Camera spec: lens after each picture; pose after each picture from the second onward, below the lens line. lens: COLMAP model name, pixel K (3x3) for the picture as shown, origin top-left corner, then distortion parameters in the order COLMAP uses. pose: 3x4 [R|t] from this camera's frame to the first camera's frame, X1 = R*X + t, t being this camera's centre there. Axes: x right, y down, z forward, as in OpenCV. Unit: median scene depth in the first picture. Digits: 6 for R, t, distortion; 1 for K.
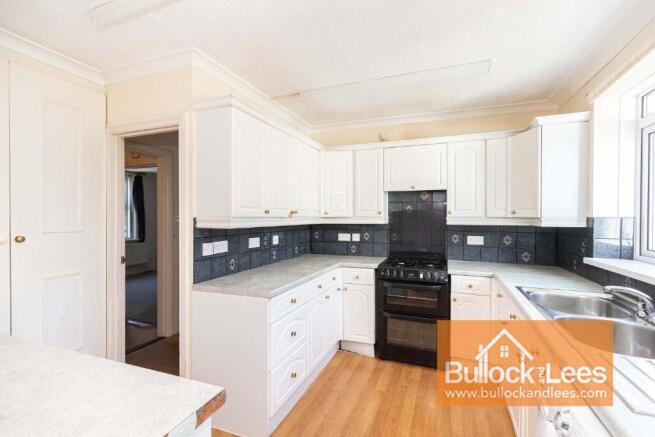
lens RADIAL K [[302.1, 0, 327.5], [0, 302.1, 218.5], [0, 0, 1]] dist [0.002165, 0.000691]
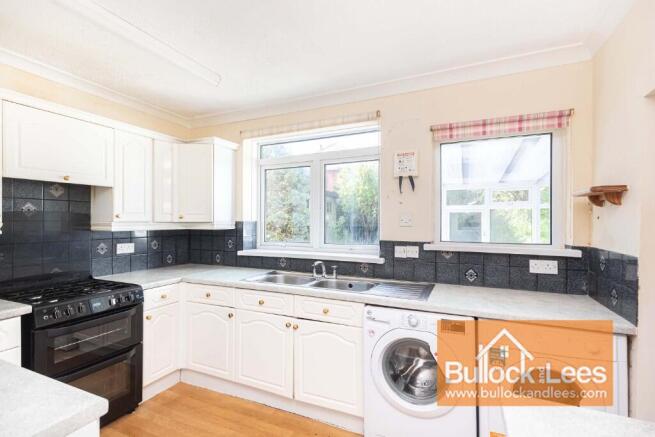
lens RADIAL K [[302.1, 0, 327.5], [0, 302.1, 218.5], [0, 0, 1]] dist [0.002165, 0.000691]
pose [[0.059472, 0.005639, 0.998214, -0.391217], [0.005379, 0.999968, -0.005969, -0.005839], [-0.998215, 0.005724, 0.059440, 0.424392]]
